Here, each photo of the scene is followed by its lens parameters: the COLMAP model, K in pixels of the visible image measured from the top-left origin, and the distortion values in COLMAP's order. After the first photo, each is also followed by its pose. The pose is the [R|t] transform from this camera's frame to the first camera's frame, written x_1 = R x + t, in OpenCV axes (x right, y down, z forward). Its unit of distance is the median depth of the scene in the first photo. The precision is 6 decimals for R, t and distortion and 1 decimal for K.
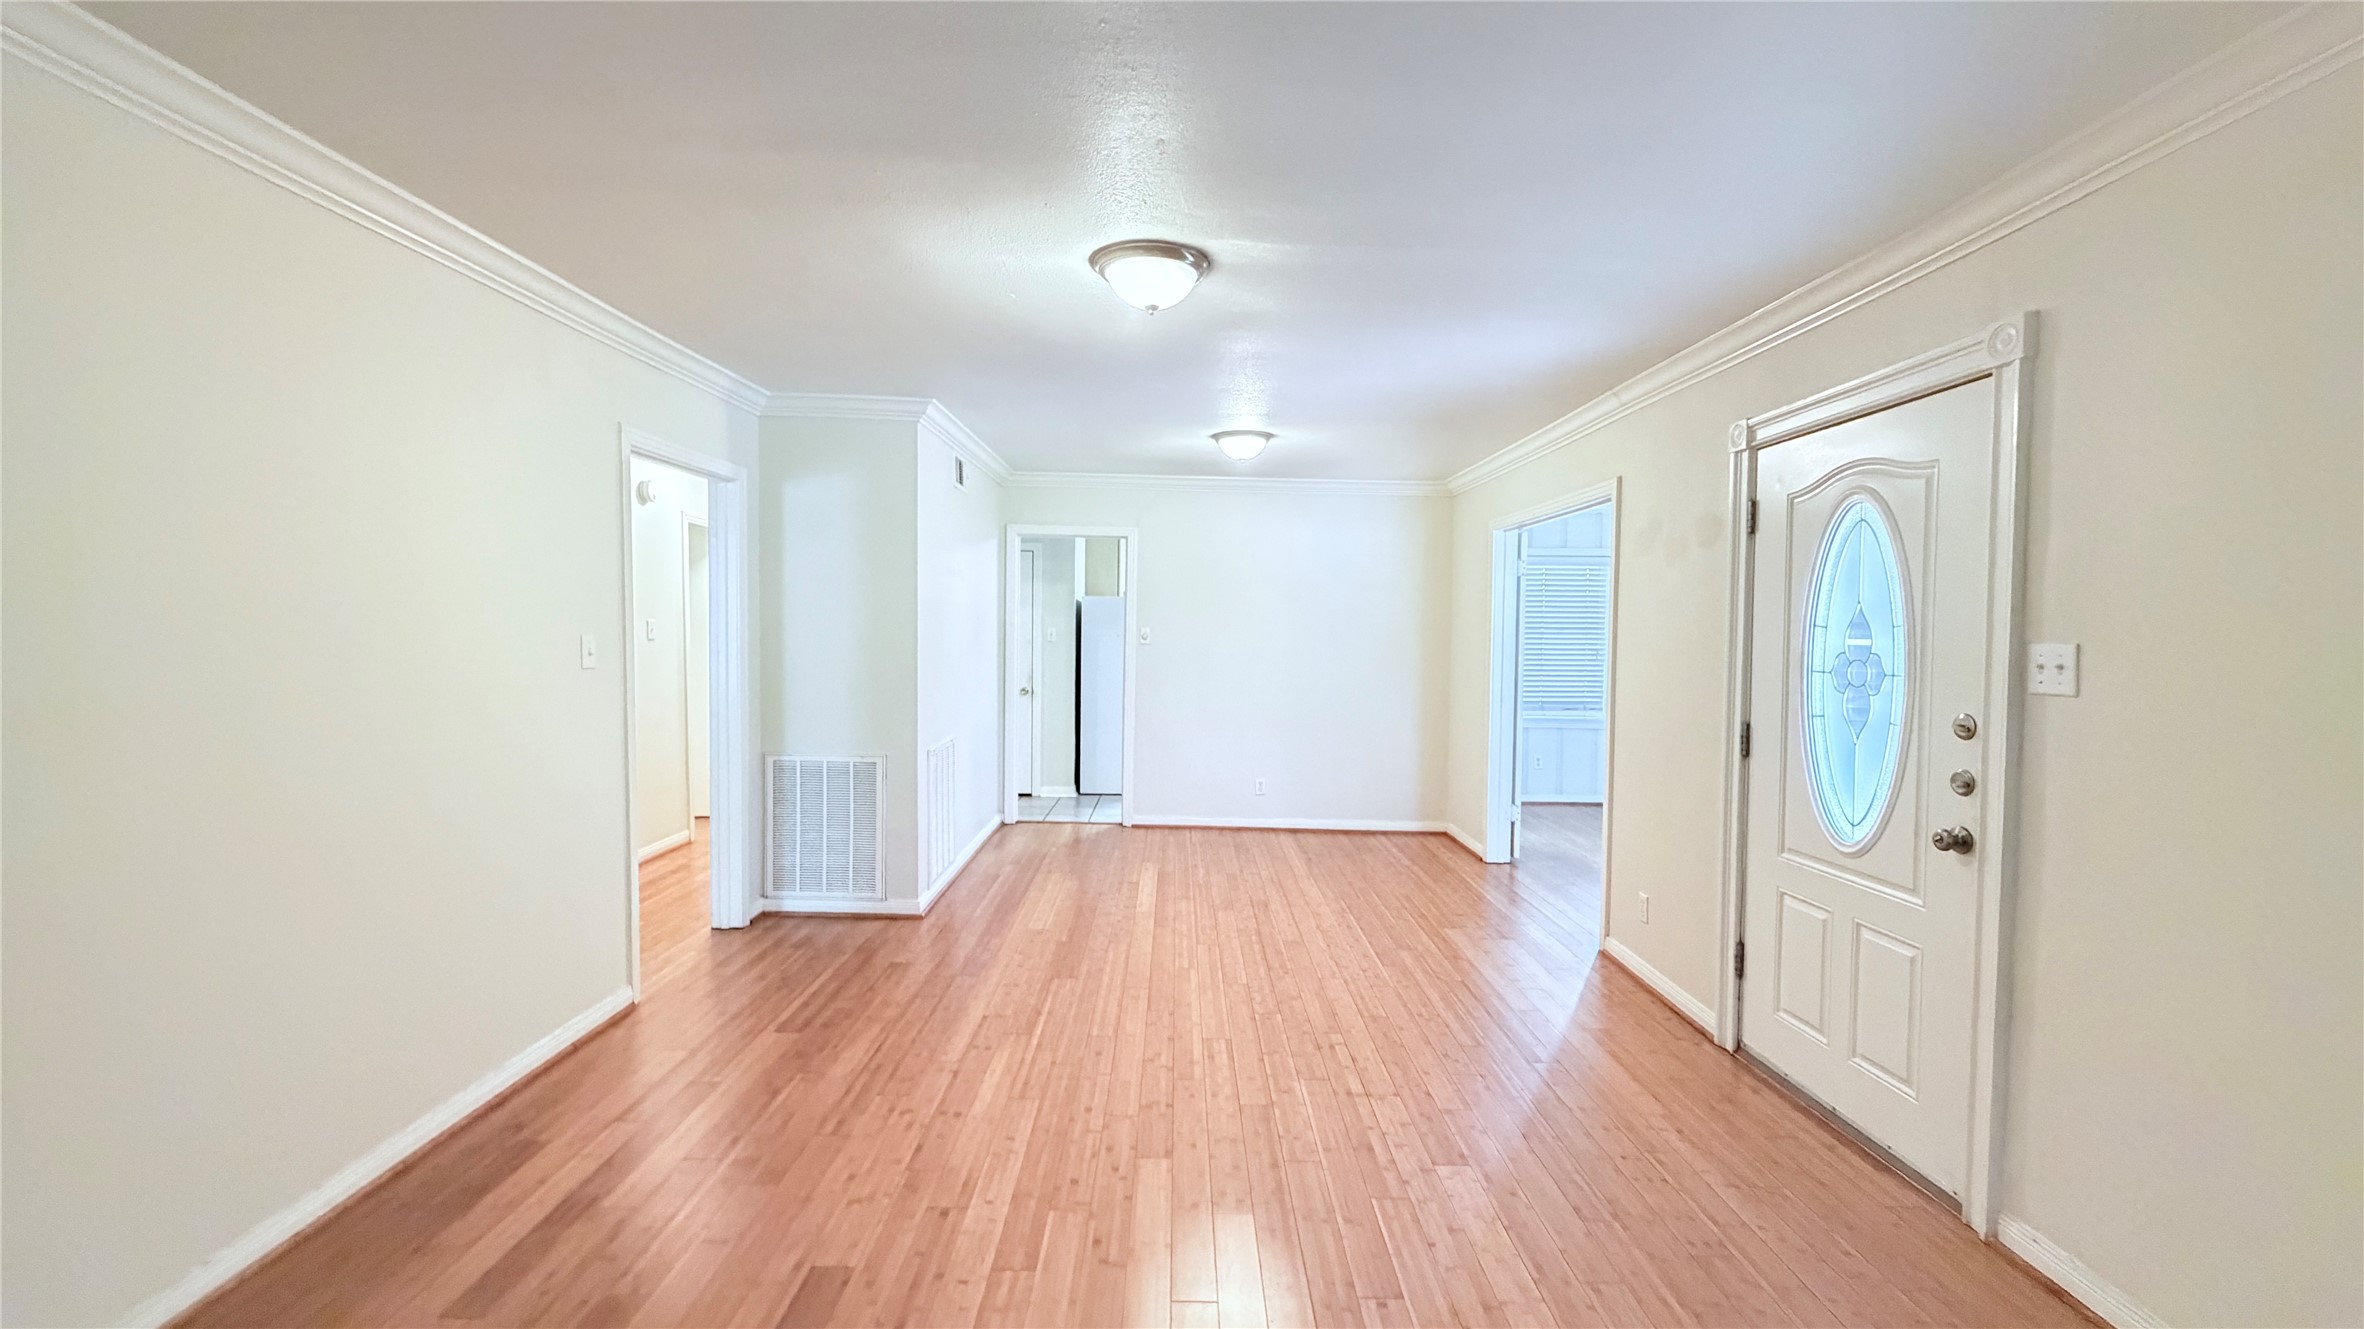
lens RADIAL K [[943.1, 0, 1179.4], [0, 943.1, 667.0], [0, 0, 1]] dist [0.001746, -0.000312]
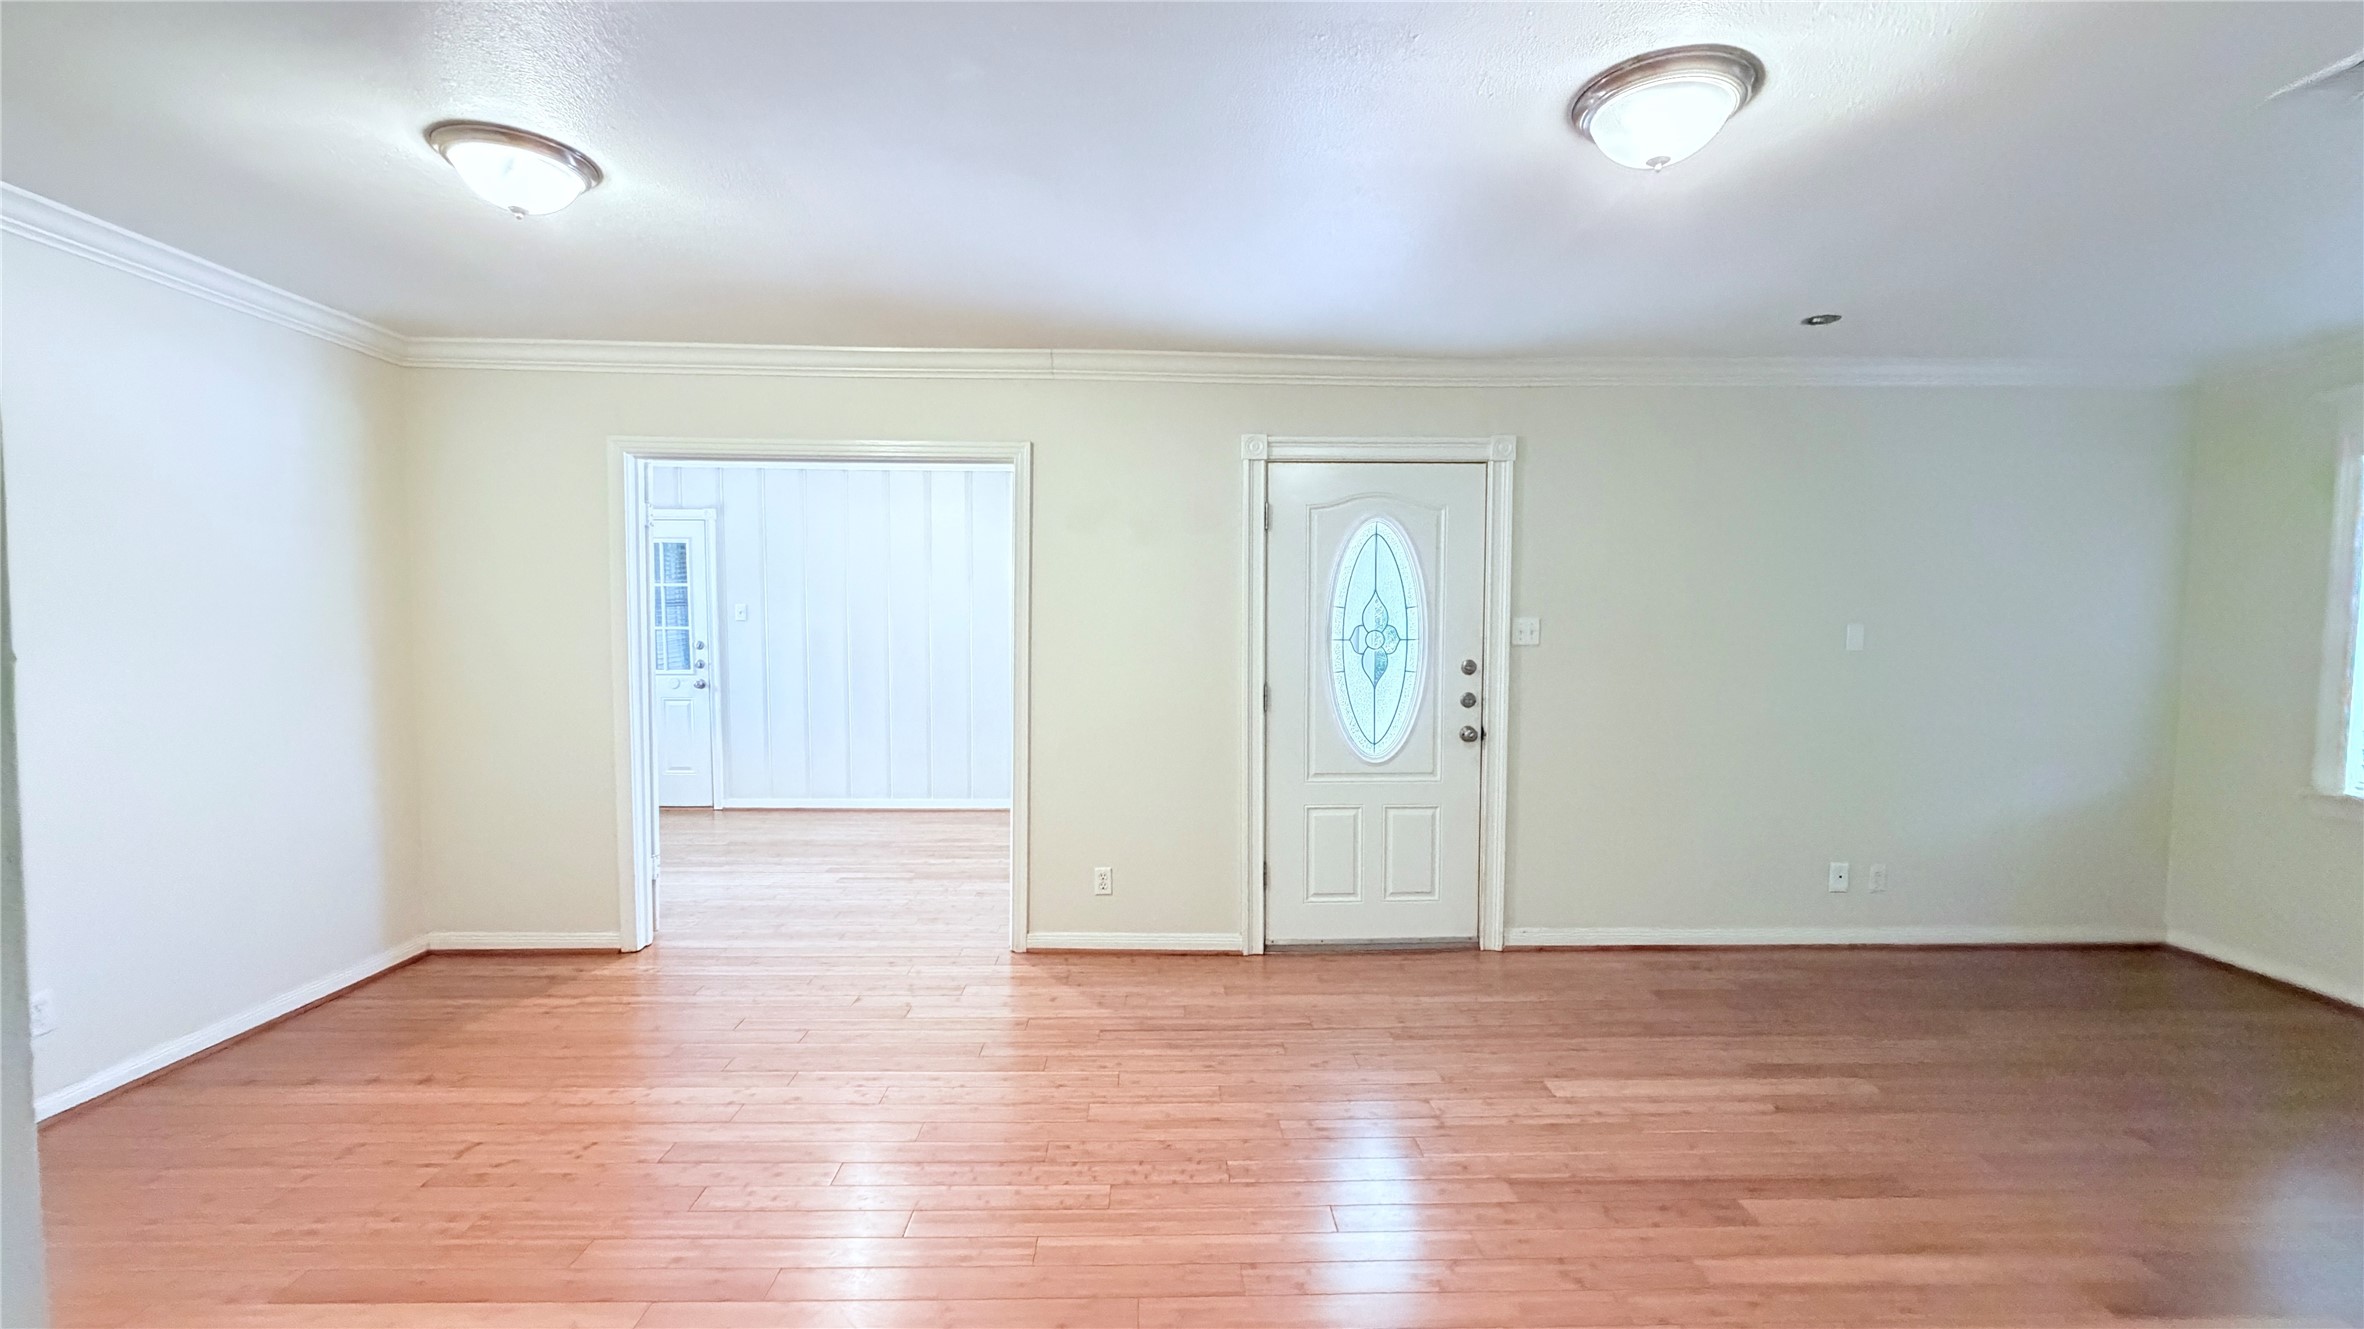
lens RADIAL K [[943.1, 0, 1176.7], [0, 943.1, 660.3], [0, 0, 1]] dist [0.001746, -0.000312]
pose [[-0.026651, -0.056424, 0.998051, -0.741377], [0.031560, 0.997861, 0.057256, -0.055373], [-0.999146, 0.033025, -0.024813, 1.361986]]
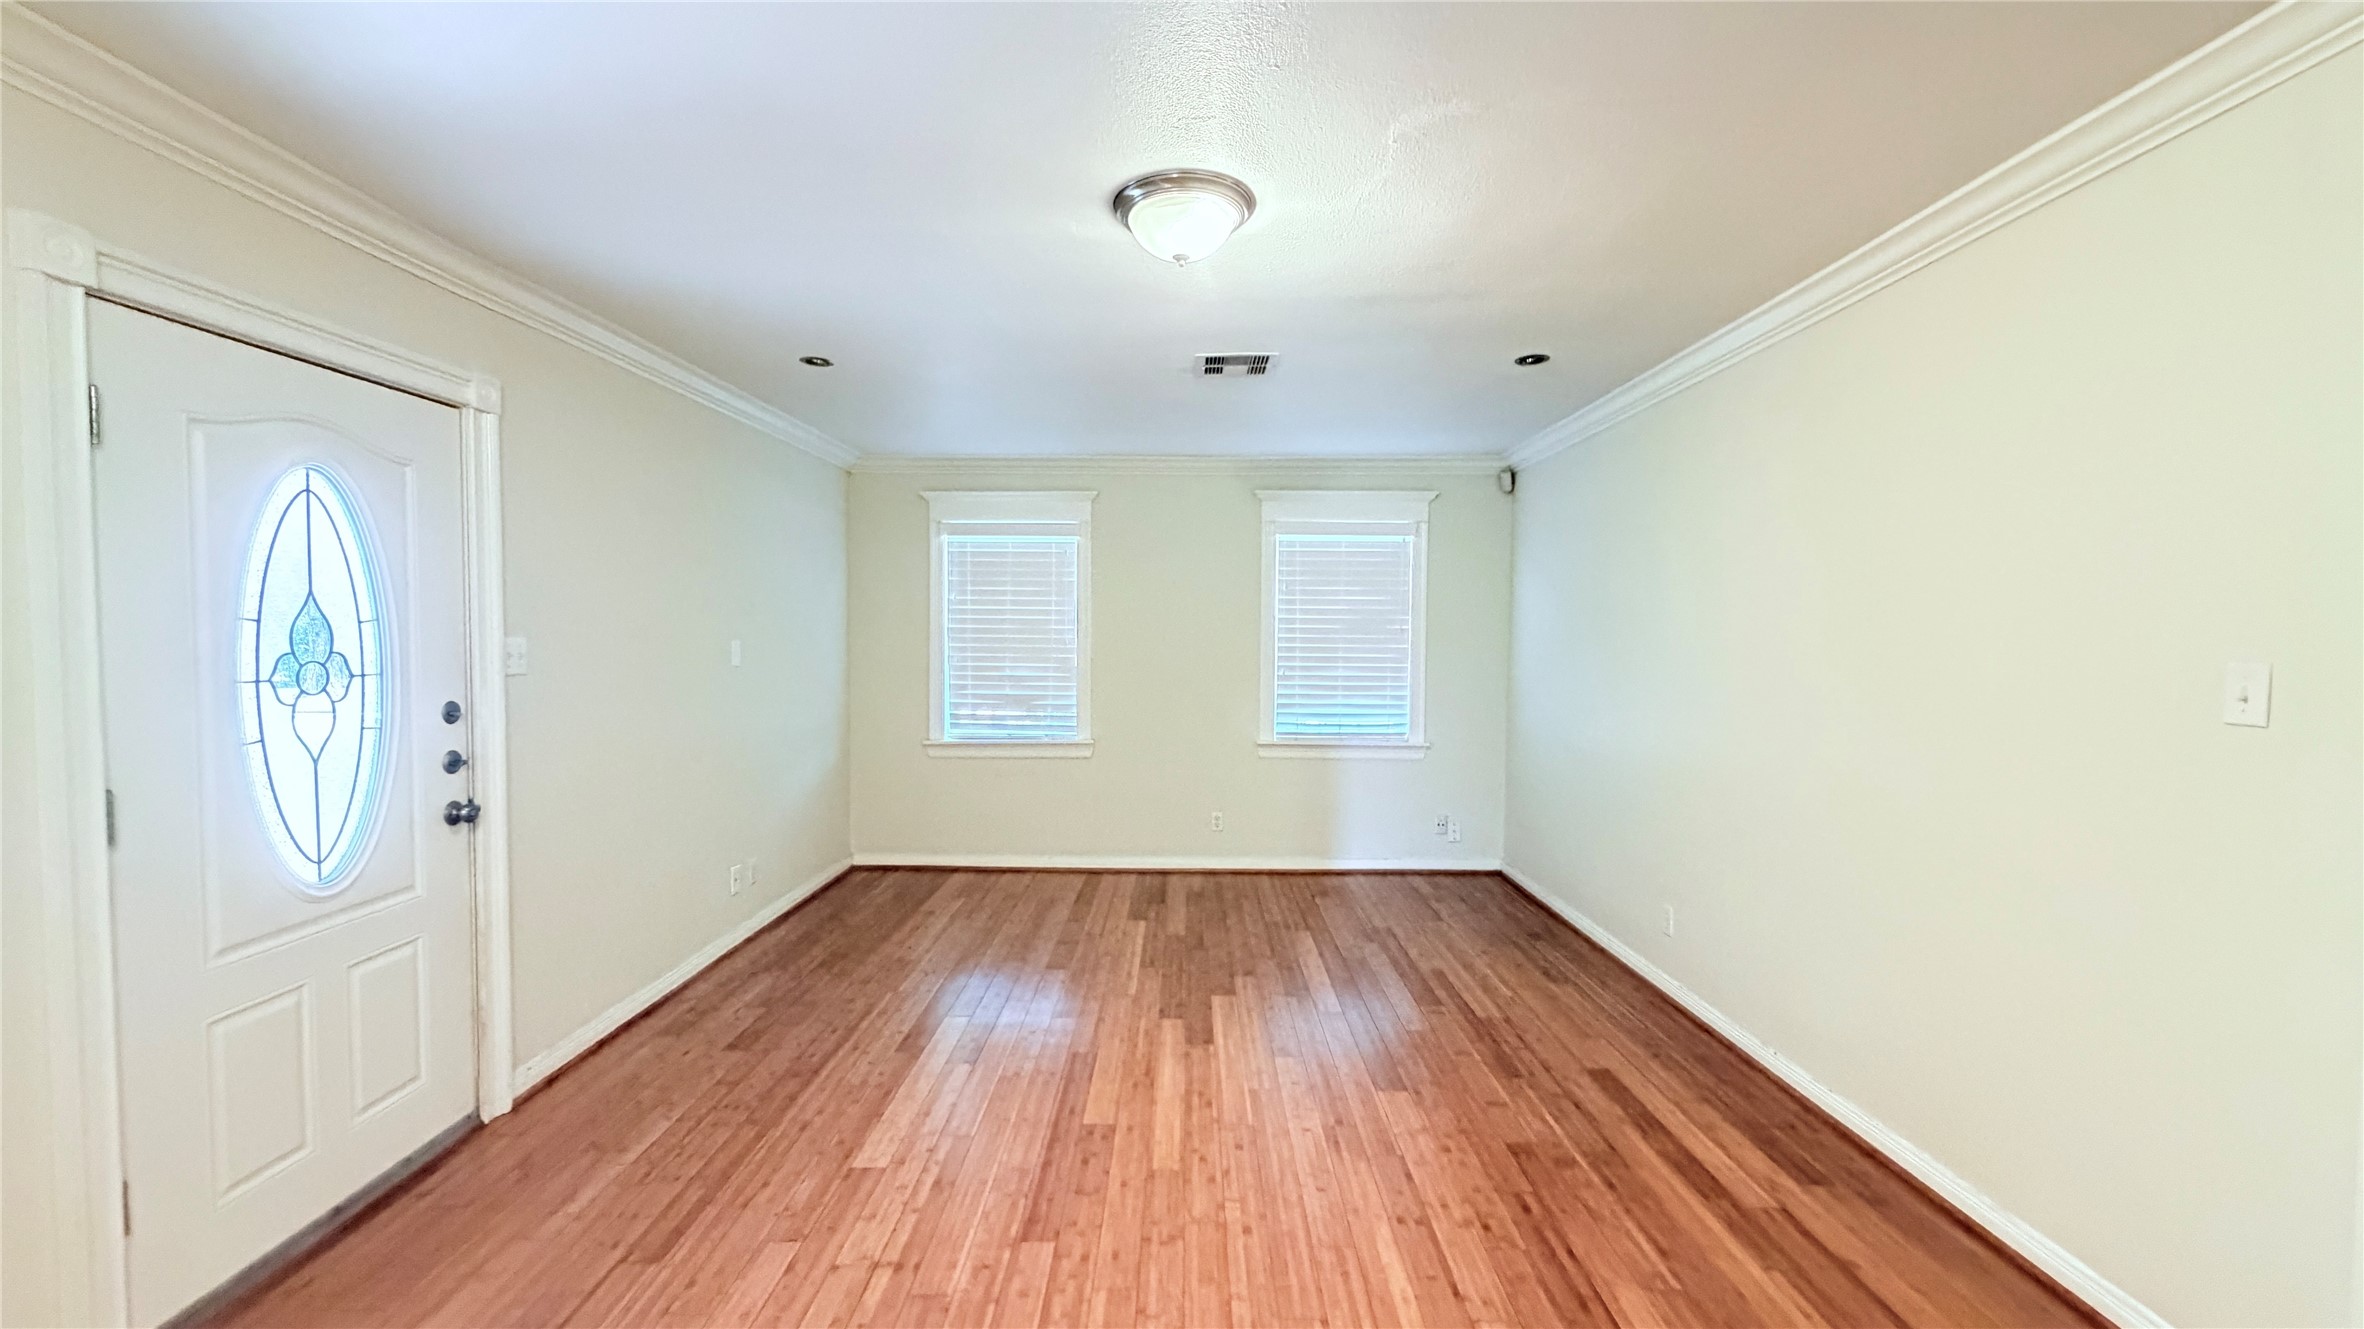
lens RADIAL K [[943.1, 0, 1183.3], [0, 943.1, 663.8], [0, 0, 1]] dist [0.001746, -0.000312]
pose [[-0.999881, -0.014678, 0.004777, -0.039775], [-0.014317, 0.997559, 0.068352, -0.073219], [-0.005769, 0.068276, -0.997650, 1.836397]]
